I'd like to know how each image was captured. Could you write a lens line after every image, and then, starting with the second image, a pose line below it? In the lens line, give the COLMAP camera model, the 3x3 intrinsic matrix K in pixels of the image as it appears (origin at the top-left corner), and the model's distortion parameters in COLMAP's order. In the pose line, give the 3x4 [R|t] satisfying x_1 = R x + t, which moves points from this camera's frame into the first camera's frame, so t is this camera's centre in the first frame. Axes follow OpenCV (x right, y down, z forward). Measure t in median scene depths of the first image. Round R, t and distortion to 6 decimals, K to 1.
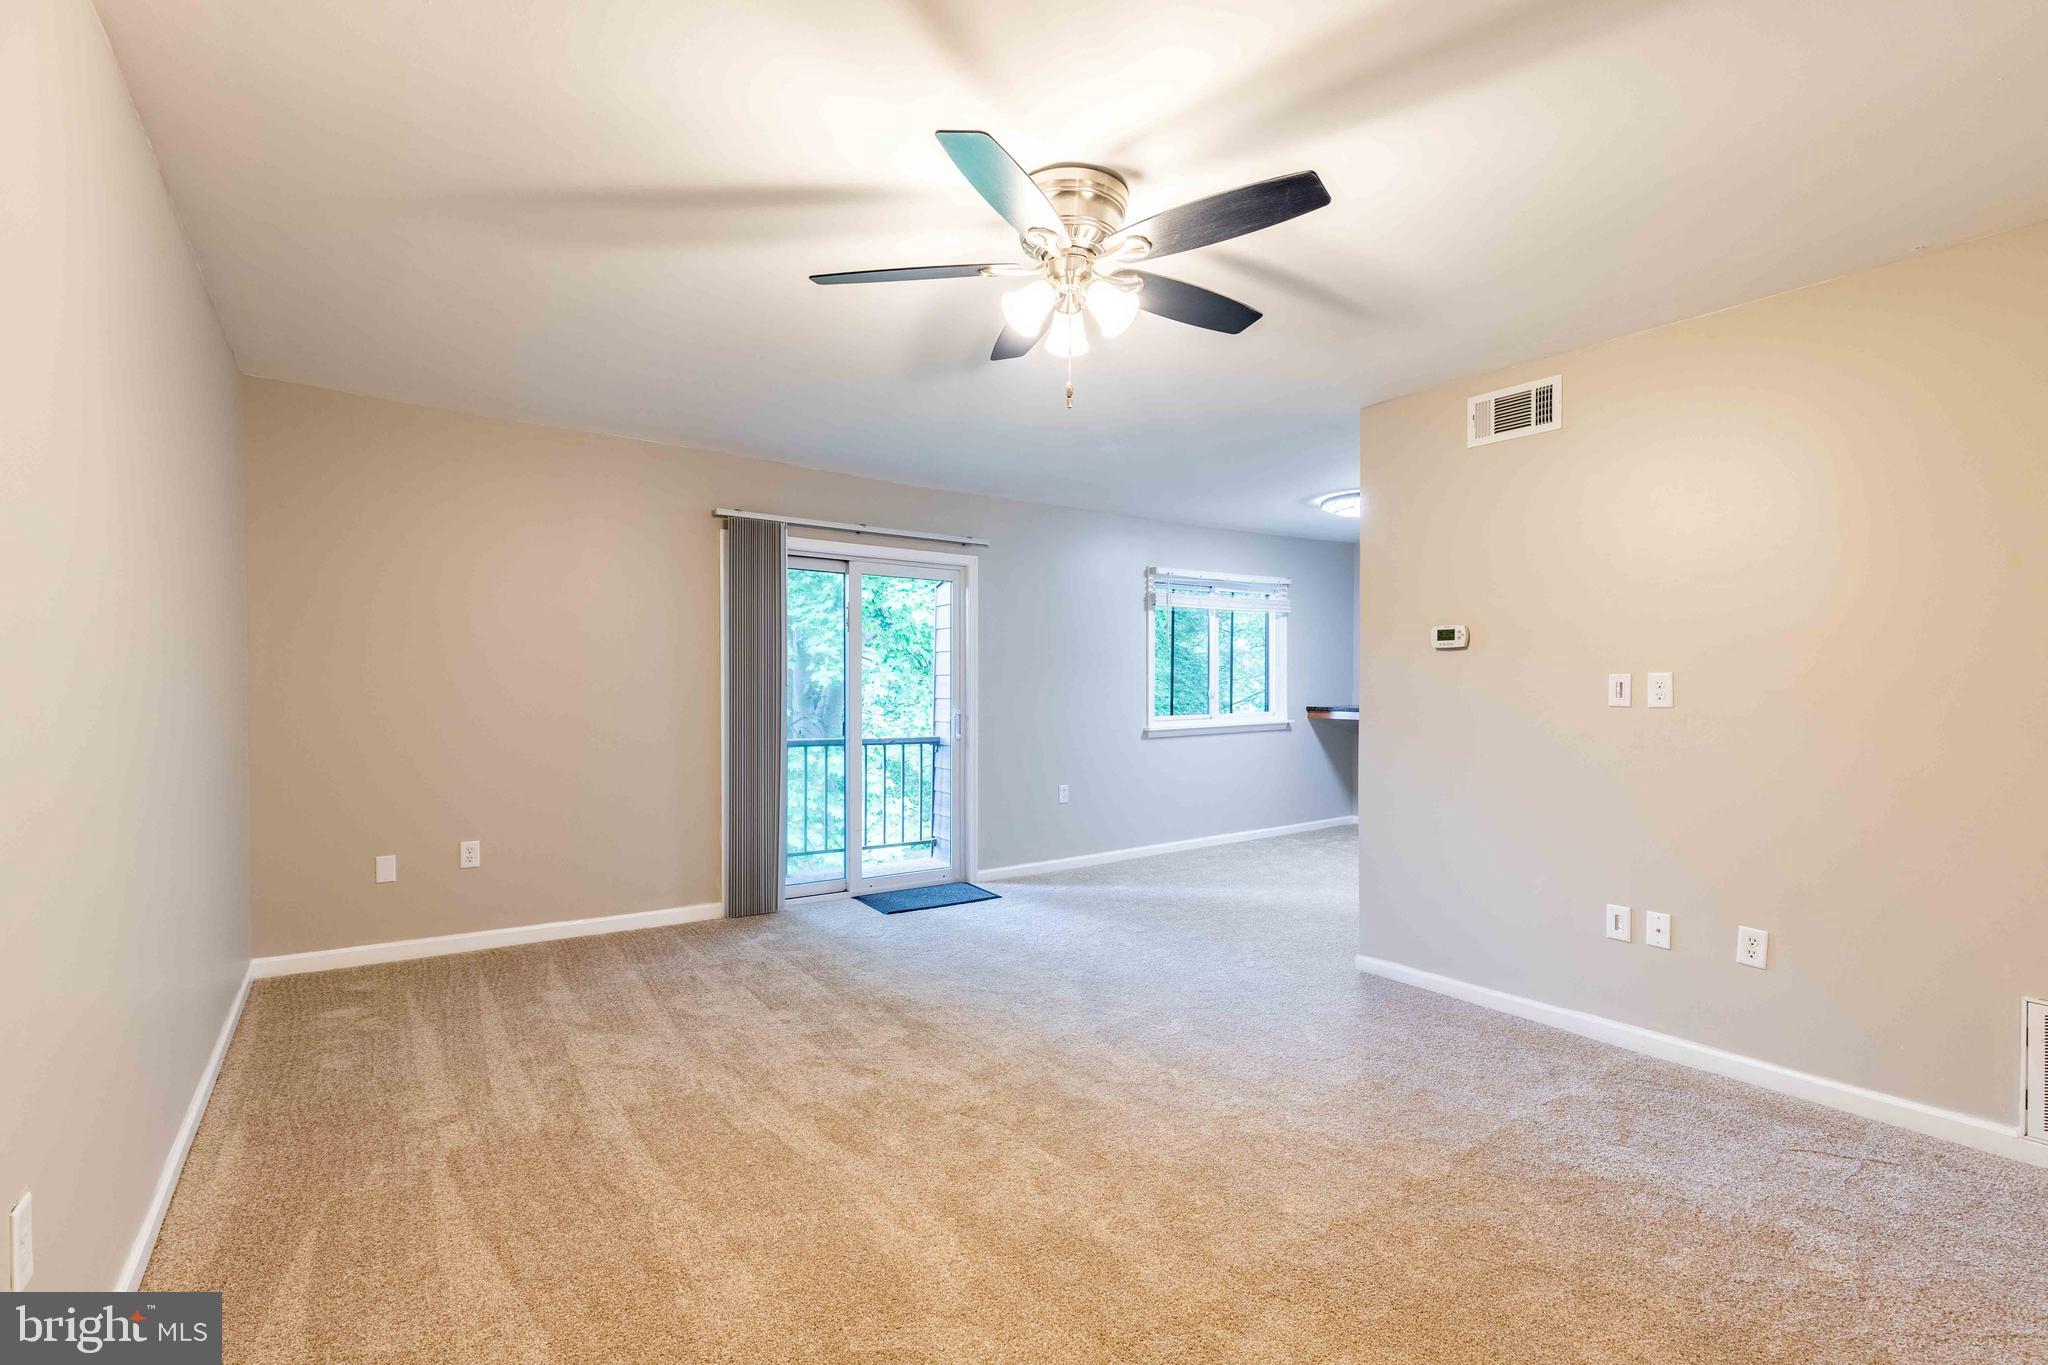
lens RADIAL K [[923.4, 0, 1018.5], [0, 923.4, 690.1], [0, 0, 1]] dist [0.013898, -0.000910]
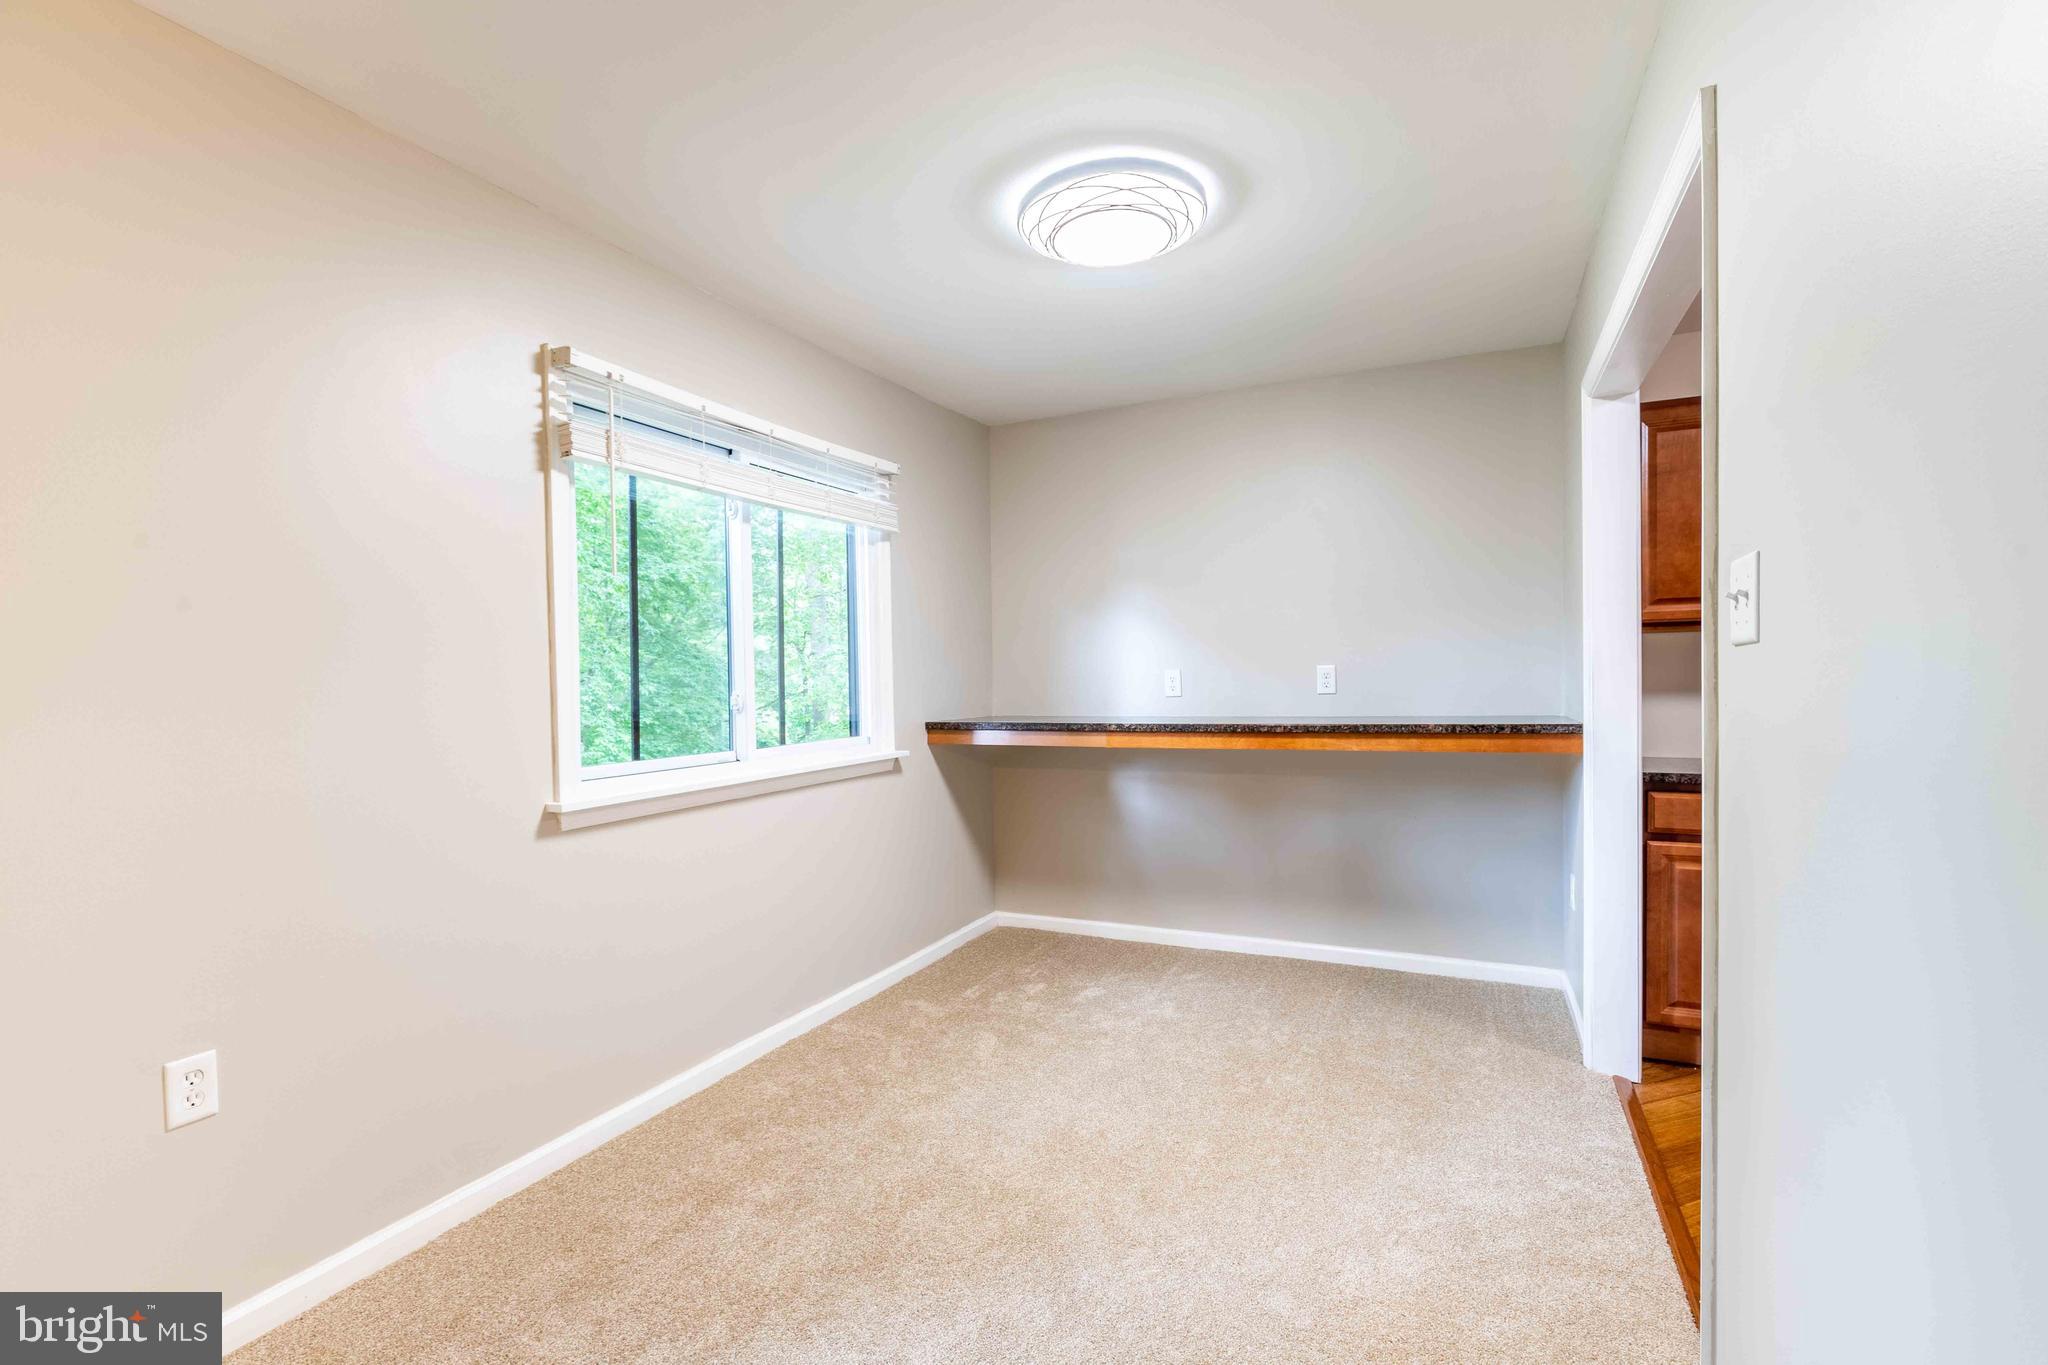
lens RADIAL K [[944.3, 0, 1031.0], [0, 944.3, 688.7], [0, 0, 1]] dist [0.001003, 0.000056]
pose [[0.869288, -0.018945, 0.493943, 0.108727], [0.022255, 0.999752, -0.000821, 0.000807], [-0.493805, 0.011706, 0.869494, 0.538584]]
